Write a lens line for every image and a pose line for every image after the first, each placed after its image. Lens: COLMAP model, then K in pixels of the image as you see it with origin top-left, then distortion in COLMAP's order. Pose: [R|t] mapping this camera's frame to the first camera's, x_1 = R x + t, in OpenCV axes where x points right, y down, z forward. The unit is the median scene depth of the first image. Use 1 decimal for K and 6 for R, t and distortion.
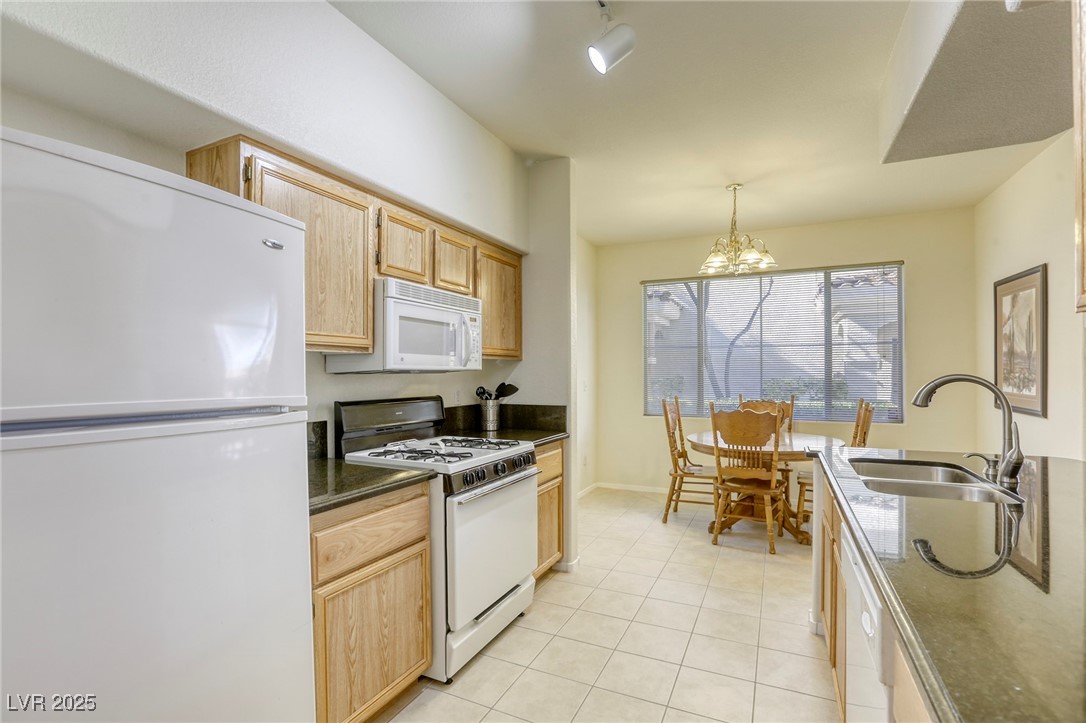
lens RADIAL K [[489.1, 0, 538.0], [0, 489.1, 374.7], [0, 0, 1]] dist [-0.043597, 0.012957]
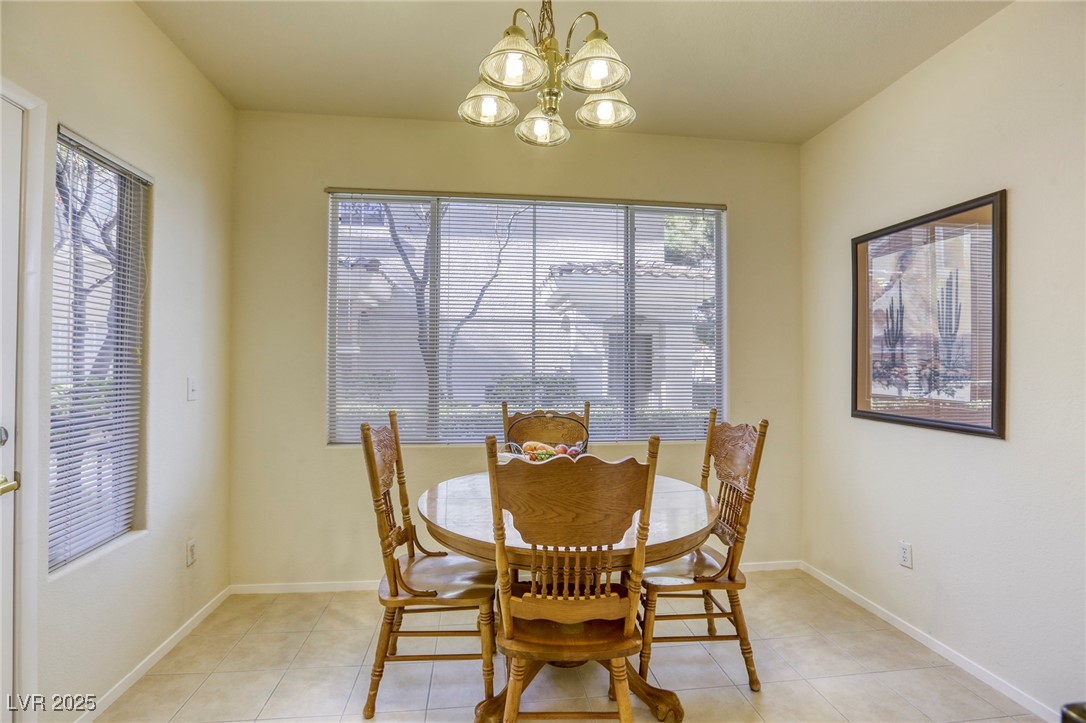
lens RADIAL K [[506.1, 0, 539.5], [0, 506.1, 363.9], [0, 0, 1]] dist [-0.044965, 0.013566]
pose [[0.838502, 0.013138, 0.544740, 0.151177], [-0.006692, 0.999882, -0.013814, 0.005056], [-0.544857, 0.007938, 0.838491, 0.568744]]
